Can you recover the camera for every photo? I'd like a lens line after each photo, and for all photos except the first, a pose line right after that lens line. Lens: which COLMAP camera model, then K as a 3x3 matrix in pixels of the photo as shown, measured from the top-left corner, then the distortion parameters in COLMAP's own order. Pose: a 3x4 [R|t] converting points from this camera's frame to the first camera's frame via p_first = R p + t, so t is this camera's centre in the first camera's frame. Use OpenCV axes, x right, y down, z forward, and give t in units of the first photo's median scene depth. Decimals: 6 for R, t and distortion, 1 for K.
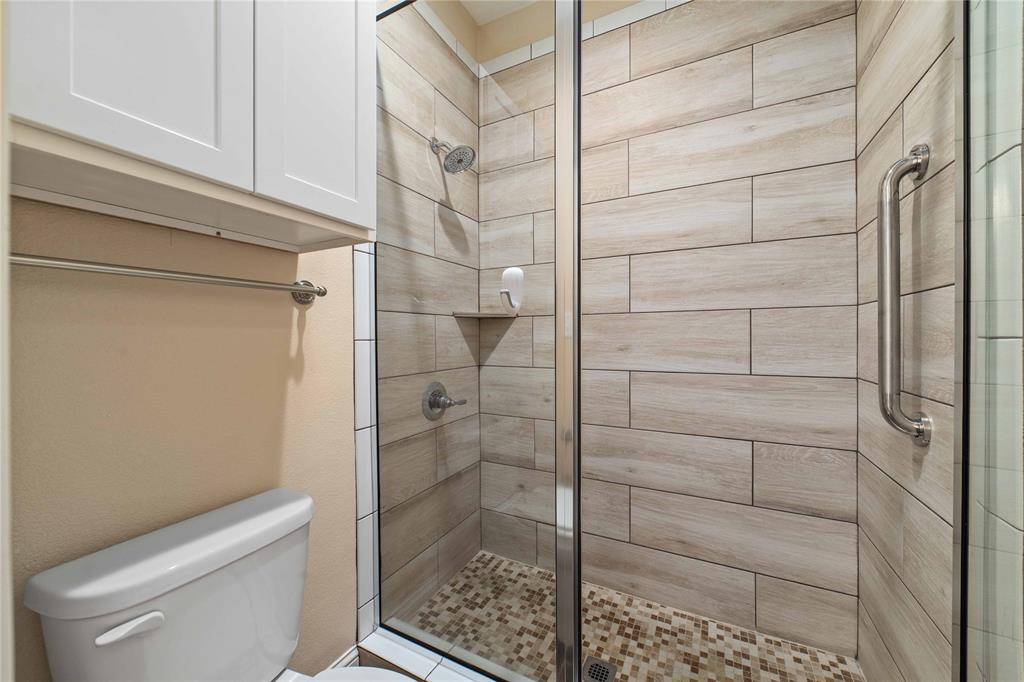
lens RADIAL K [[386.2, 0, 508.4], [0, 386.2, 339.8], [0, 0, 1]] dist [-0.000477, -0.000182]
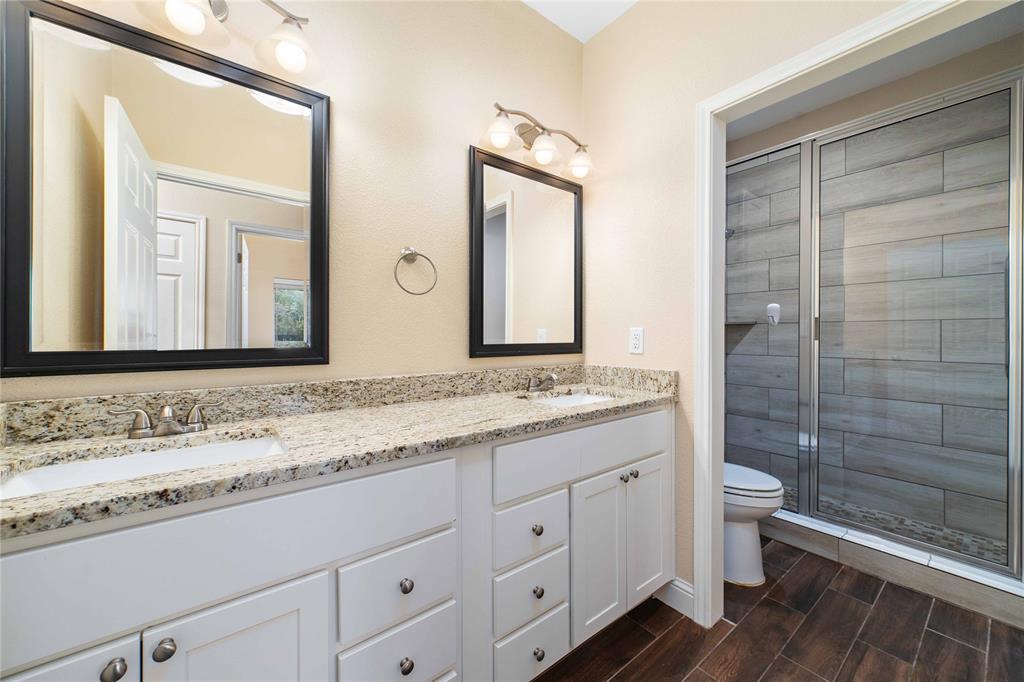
lens RADIAL K [[386.2, 0, 513.8], [0, 386.2, 335.4], [0, 0, 1]] dist [-0.000477, -0.000182]
pose [[0.912109, 0.008220, -0.409865, -0.299399], [-0.012007, 0.999906, -0.006668, 0.014425], [0.409771, 0.011003, 0.912122, -1.096162]]
